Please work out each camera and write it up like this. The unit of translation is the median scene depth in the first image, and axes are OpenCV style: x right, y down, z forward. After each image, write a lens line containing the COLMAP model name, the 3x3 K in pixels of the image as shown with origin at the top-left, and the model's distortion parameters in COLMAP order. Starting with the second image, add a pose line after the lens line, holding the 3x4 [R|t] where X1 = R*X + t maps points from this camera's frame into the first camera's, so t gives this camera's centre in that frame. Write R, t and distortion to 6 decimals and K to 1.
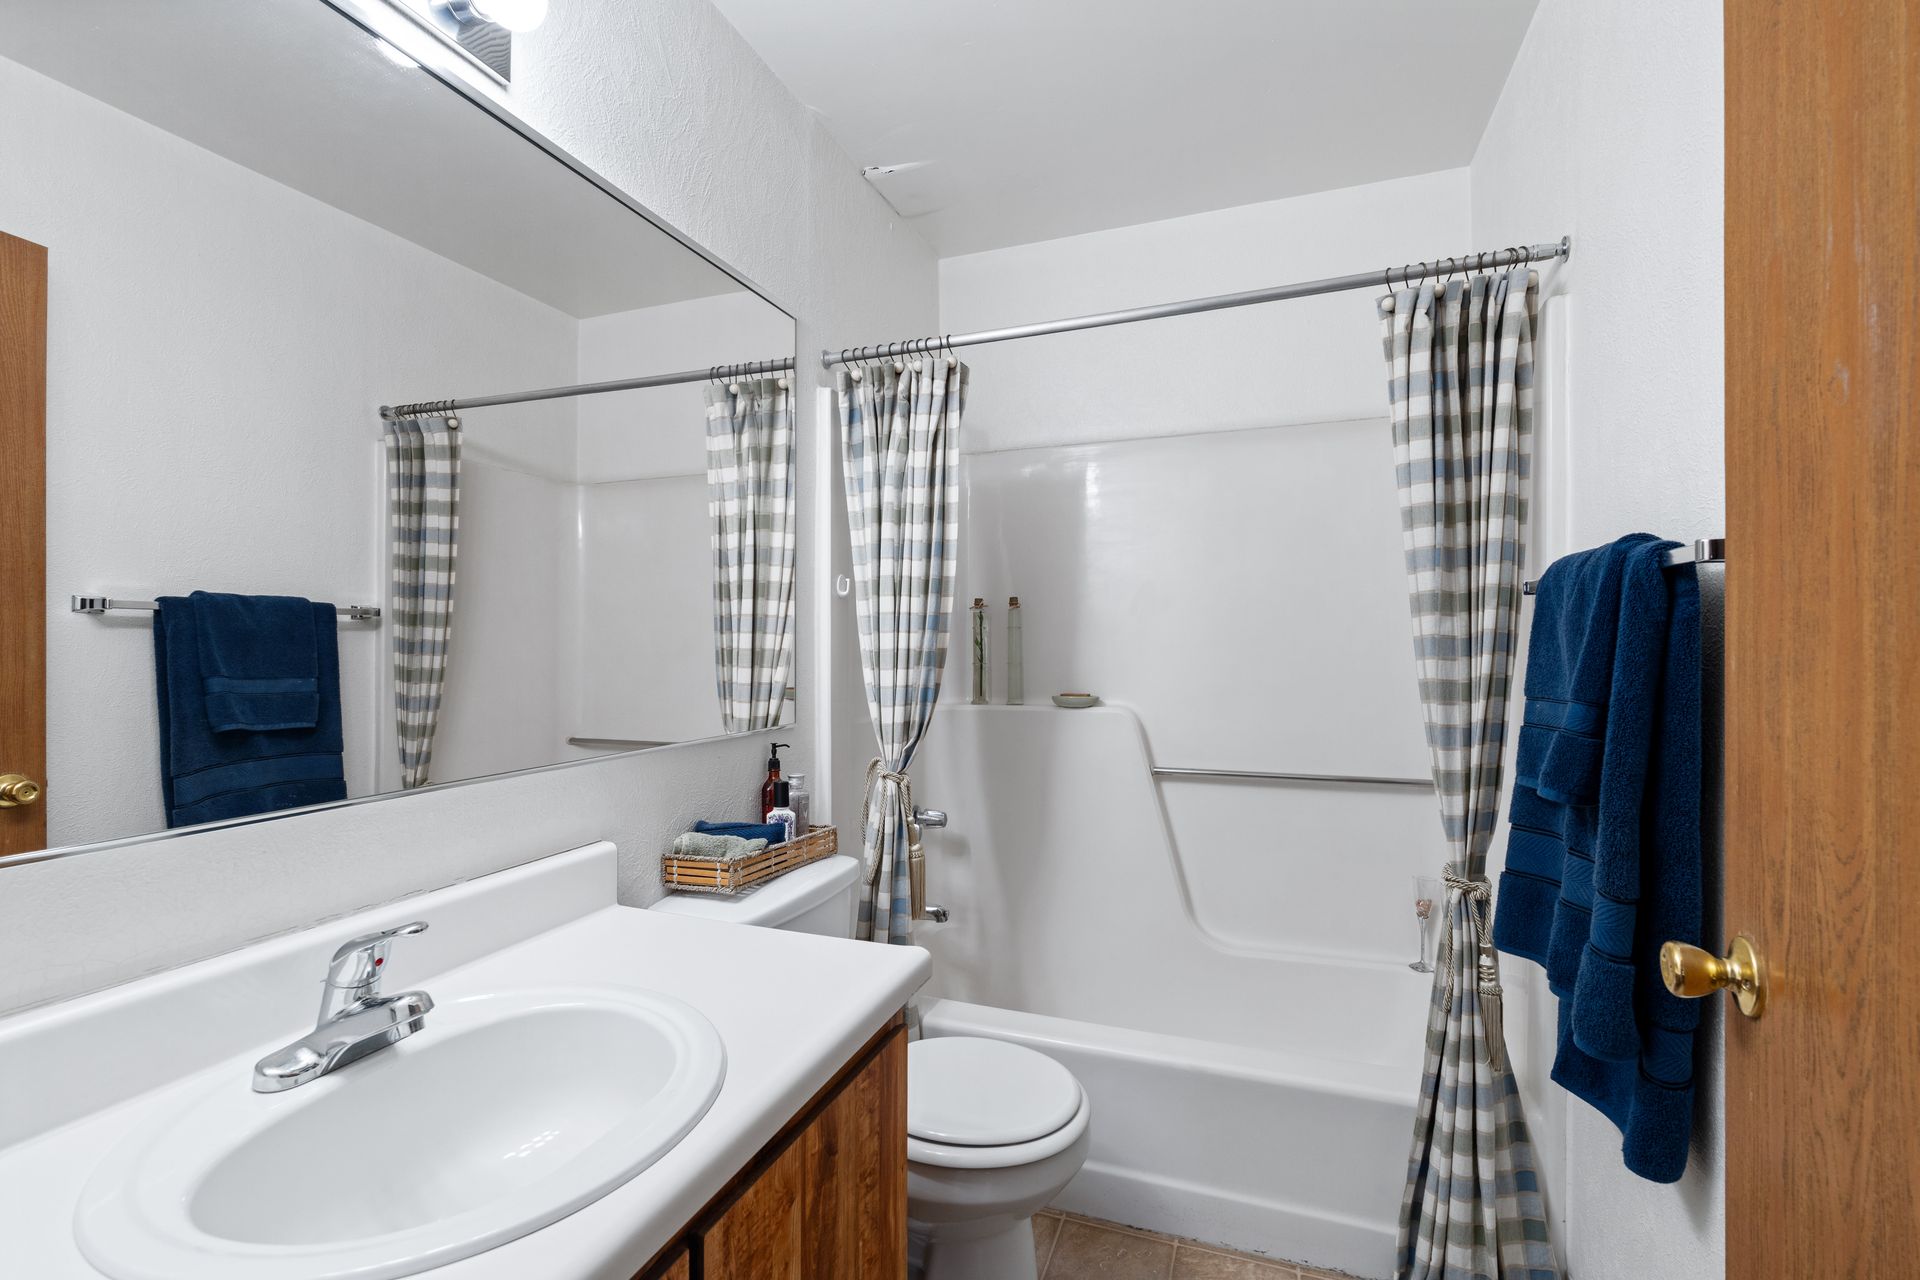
lens RADIAL K [[838.3, 0, 963.1], [0, 838.3, 641.1], [0, 0, 1]] dist [-0.007437, 0.000090]
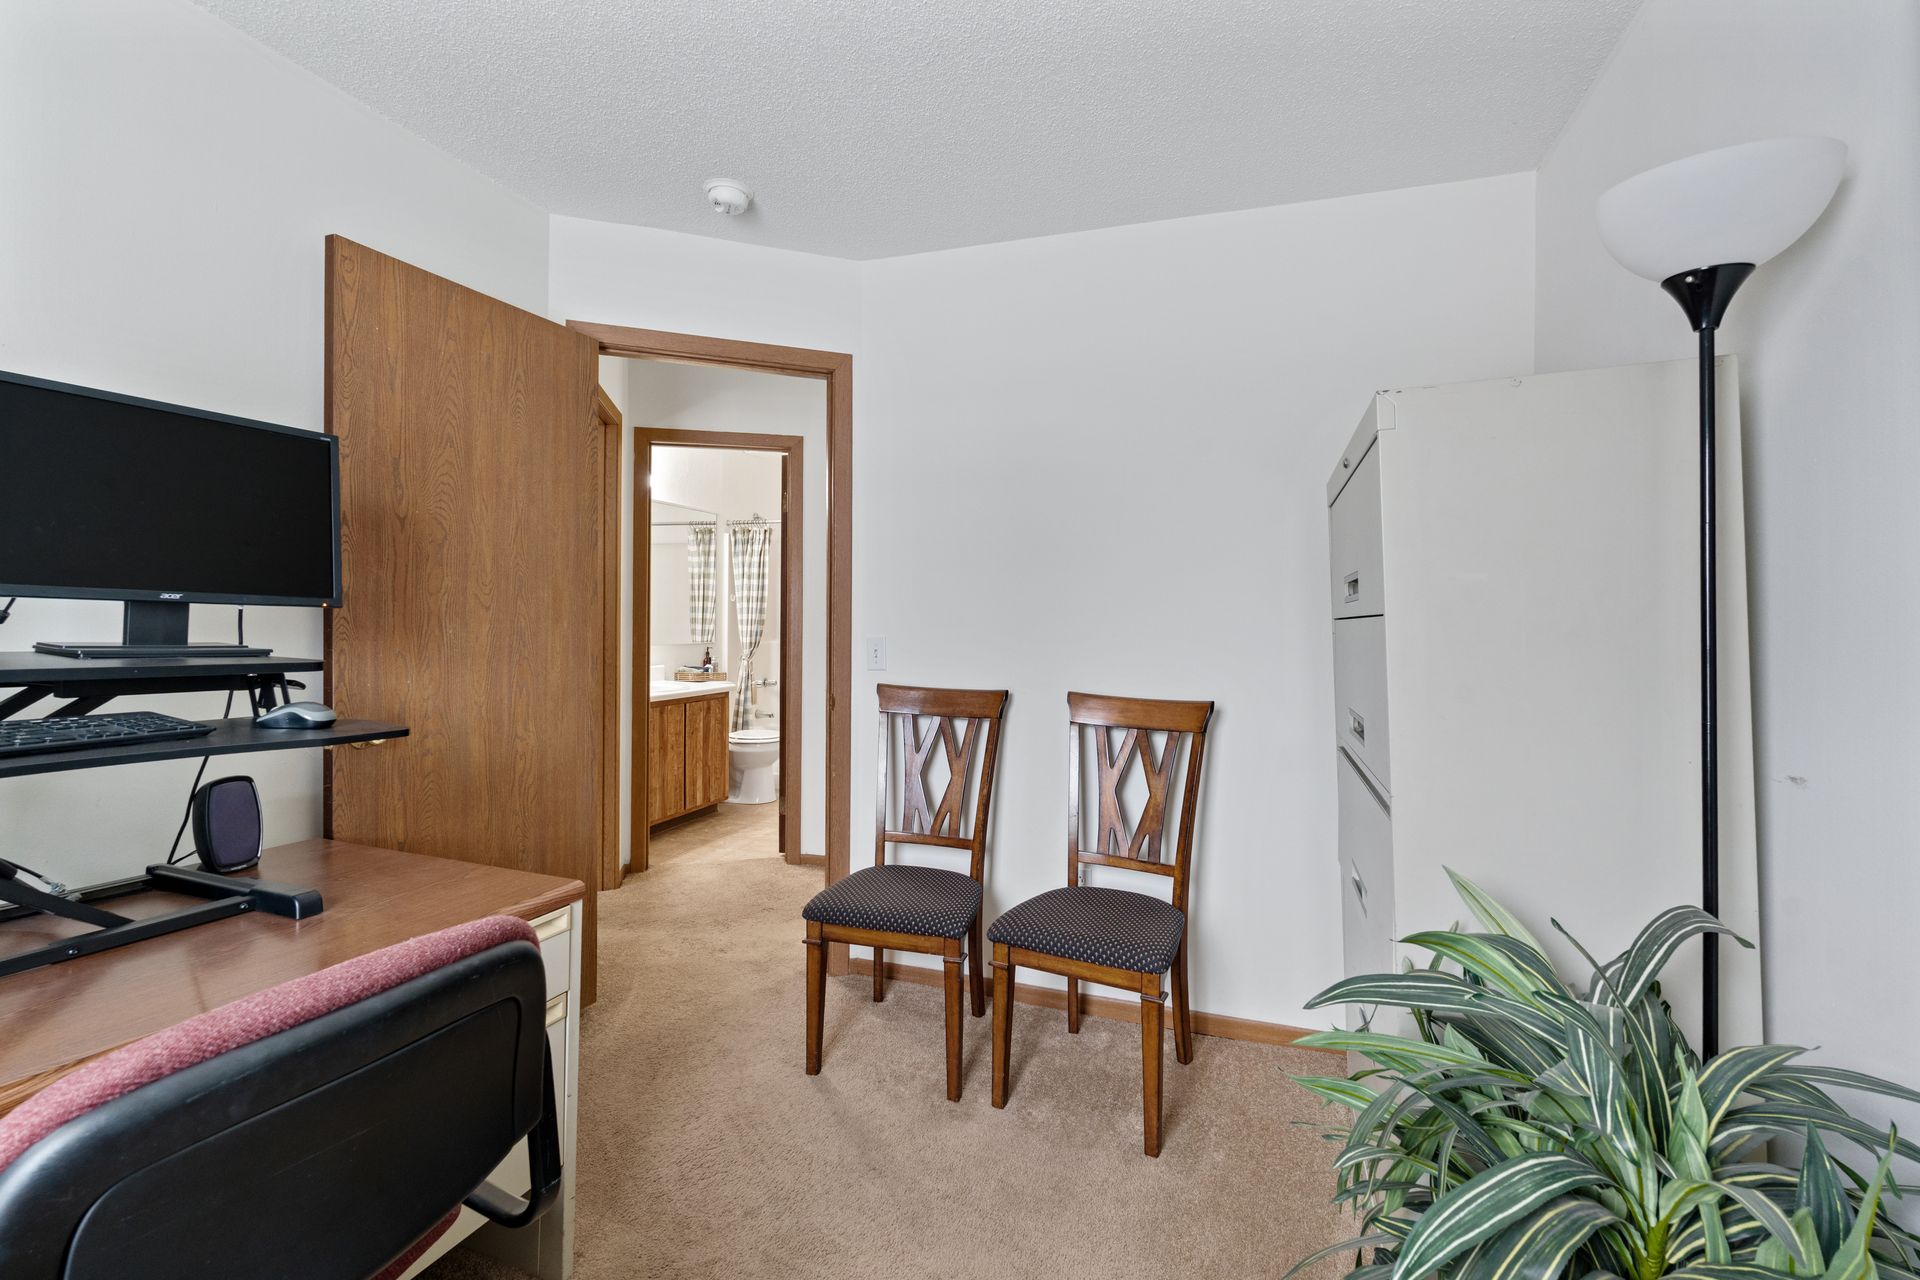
lens RADIAL K [[838.3, 0, 956.1], [0, 838.3, 641.7], [0, 0, 1]] dist [-0.007437, 0.000090]
pose [[0.999658, 0.019539, 0.017364, 0.640831], [-0.020073, 0.999314, 0.031126, -0.018922], [-0.016744, -0.031463, 0.999365, -2.131382]]
